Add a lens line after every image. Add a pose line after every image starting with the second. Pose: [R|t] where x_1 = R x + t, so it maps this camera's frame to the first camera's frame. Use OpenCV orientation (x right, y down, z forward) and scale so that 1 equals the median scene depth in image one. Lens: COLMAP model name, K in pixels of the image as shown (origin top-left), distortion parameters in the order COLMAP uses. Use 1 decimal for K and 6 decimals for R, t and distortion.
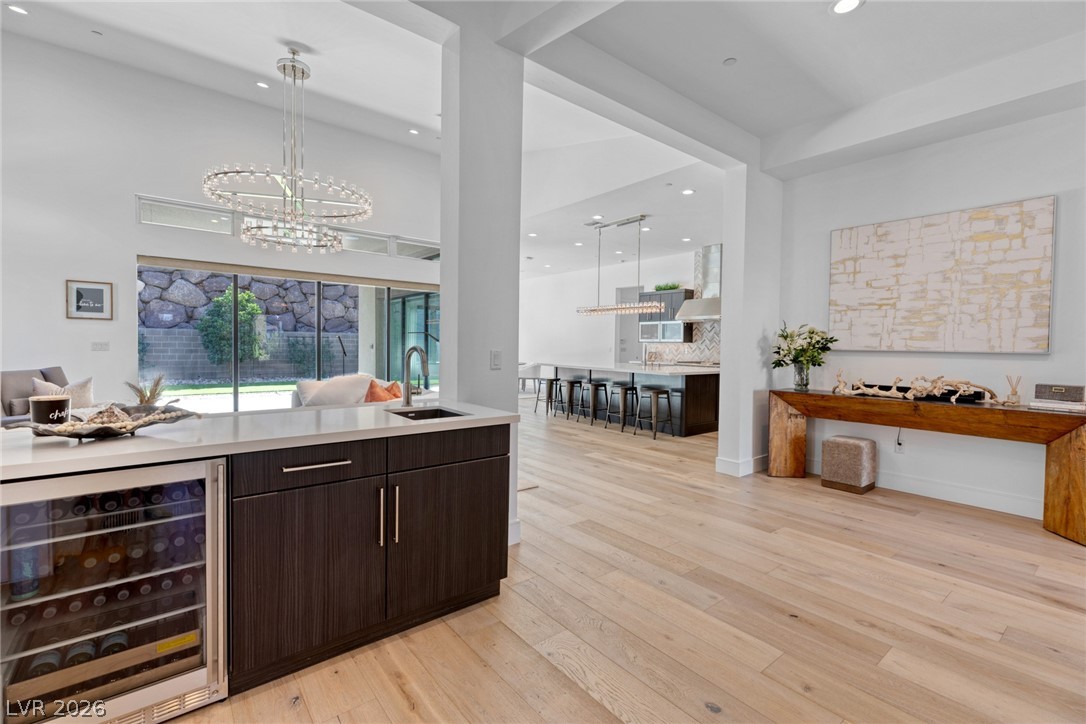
lens RADIAL K [[487.1, 0, 547.2], [0, 487.1, 357.9], [0, 0, 1]] dist [0.003644, -0.000195]
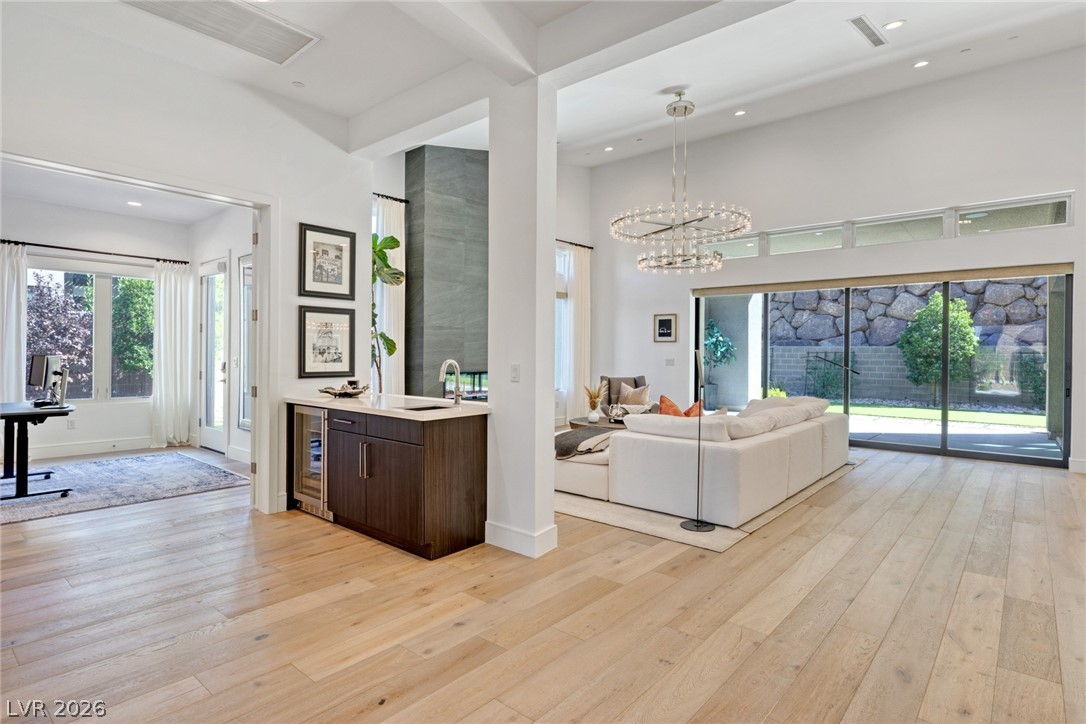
lens RADIAL K [[566.6, 0, 550.0], [0, 566.6, 357.0], [0, 0, 1]] dist [0.000290, 0.000823]
pose [[0.178763, -0.004692, -0.983881, 0.591376], [-0.033755, 0.999371, -0.010899, -0.010640], [0.983313, 0.035159, 0.178492, 0.440055]]
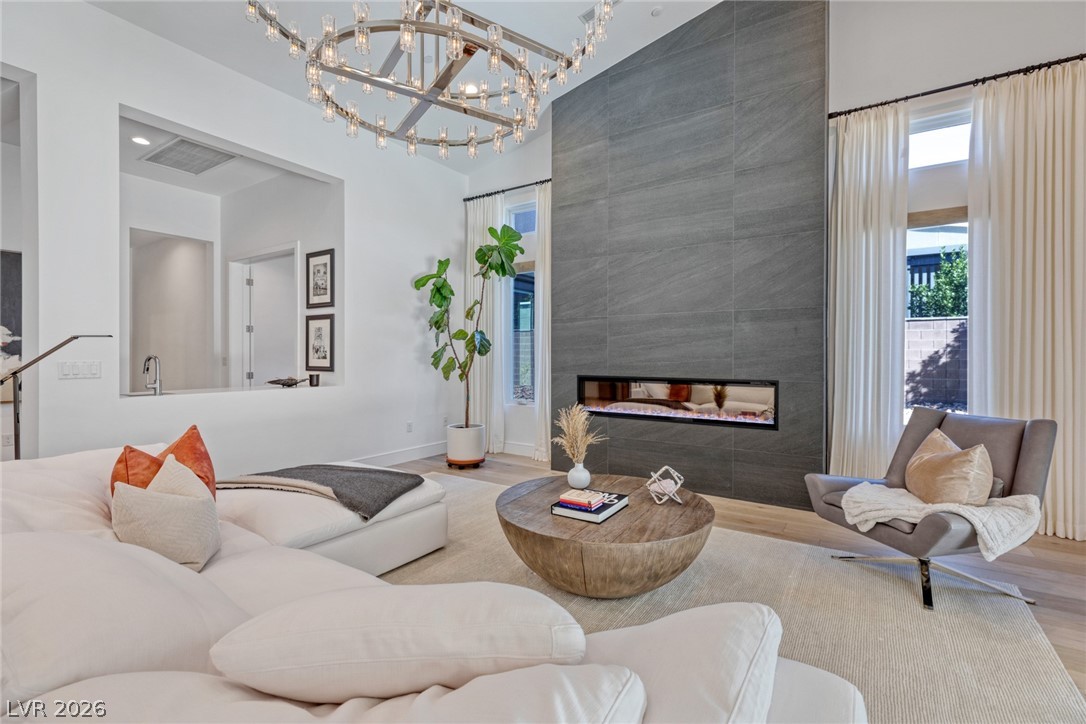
lens RADIAL K [[487.1, 0, 547.2], [0, 487.1, 357.9], [0, 0, 1]] dist [0.003644, -0.000195]
pose [[-0.953200, -0.013522, -0.302036, -0.409692], [-0.022619, 0.999389, 0.026643, -0.035944], [0.301492, 0.032228, -0.952924, 1.240560]]
